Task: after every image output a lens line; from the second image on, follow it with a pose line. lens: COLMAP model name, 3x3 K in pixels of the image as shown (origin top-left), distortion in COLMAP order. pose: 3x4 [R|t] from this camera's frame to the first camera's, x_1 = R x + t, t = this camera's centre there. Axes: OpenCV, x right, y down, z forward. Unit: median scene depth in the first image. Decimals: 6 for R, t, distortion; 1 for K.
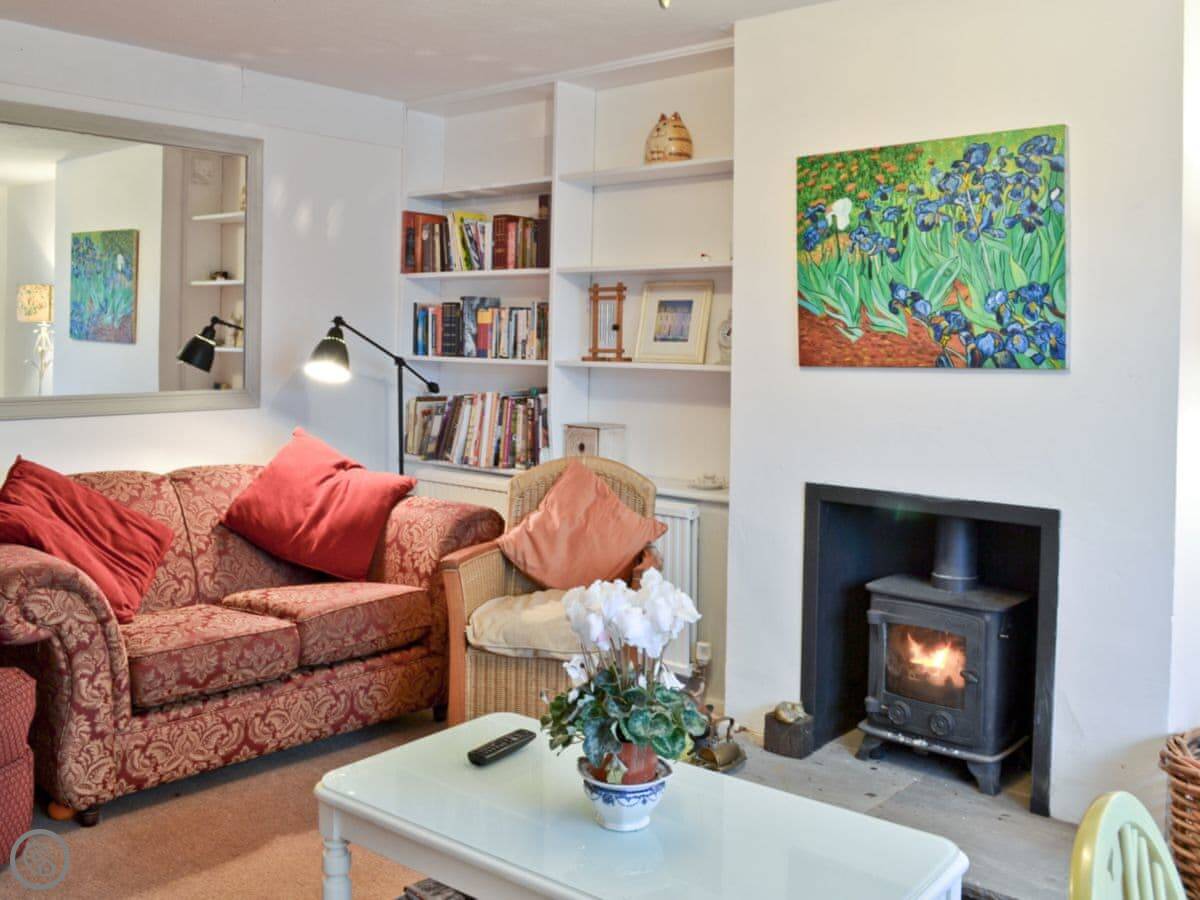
lens RADIAL K [[1108.9, 0, 599.6], [0, 1108.9, 345.8], [0, 0, 1]] dist [-0.021935, -0.005806]
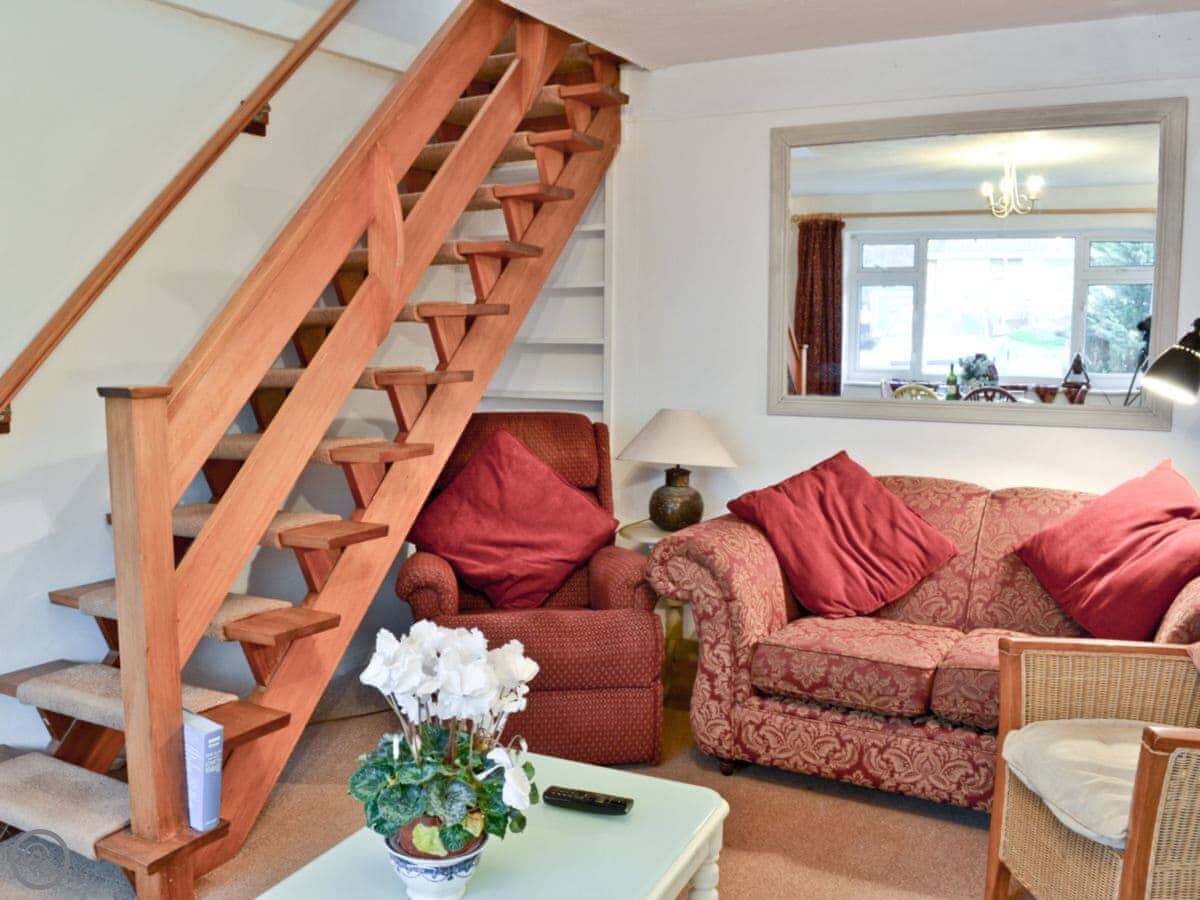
lens RADIAL K [[1109.9, 0, 600.0], [0, 1109.9, 450.0], [0, 0, 1]] dist [-0.070126, 0.010386]
pose [[0.215056, 0.096164, -0.971856, 0.547588], [-0.007523, 0.995274, 0.096817, -0.007111], [0.976573, -0.013510, 0.214763, 0.589463]]
